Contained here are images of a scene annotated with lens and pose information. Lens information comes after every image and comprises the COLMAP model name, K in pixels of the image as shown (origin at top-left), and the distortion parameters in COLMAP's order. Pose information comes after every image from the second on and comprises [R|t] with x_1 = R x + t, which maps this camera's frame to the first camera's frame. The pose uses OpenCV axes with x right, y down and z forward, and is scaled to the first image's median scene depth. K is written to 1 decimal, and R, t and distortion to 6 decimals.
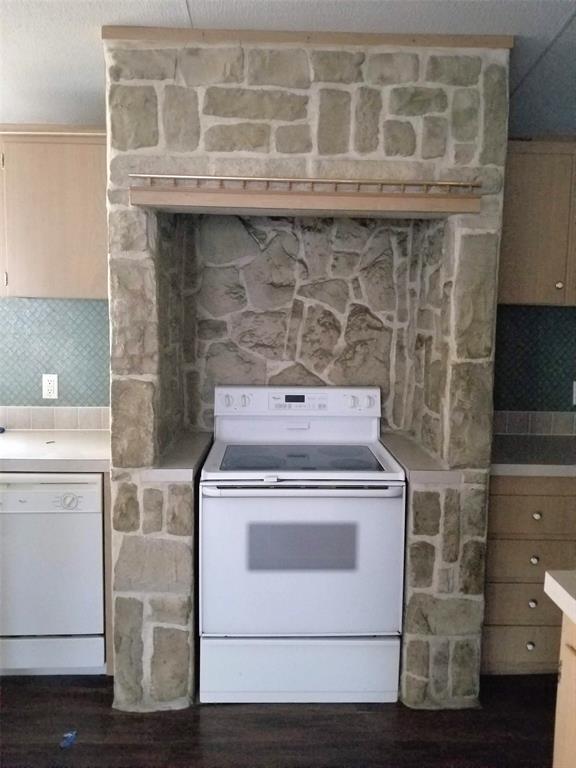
lens RADIAL K [[611.1, 0, 286.2], [0, 611.1, 380.3], [0, 0, 1]] dist [0.059678, -0.090878]
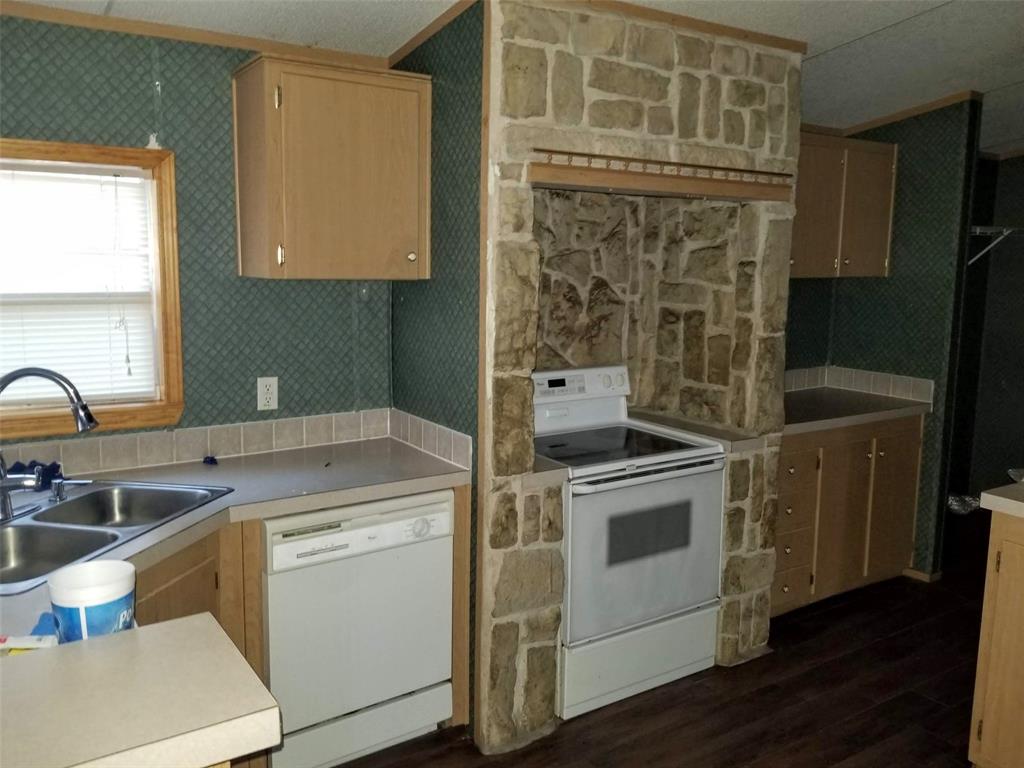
lens RADIAL K [[835.1, 0, 525.1], [0, 835.1, 368.5], [0, 0, 1]] dist [0.116367, -0.224042]
pose [[0.843730, -0.072308, 0.531875, -0.849061], [0.055377, 0.997324, 0.047739, -0.066146], [-0.533903, -0.010825, 0.845476, -0.030744]]
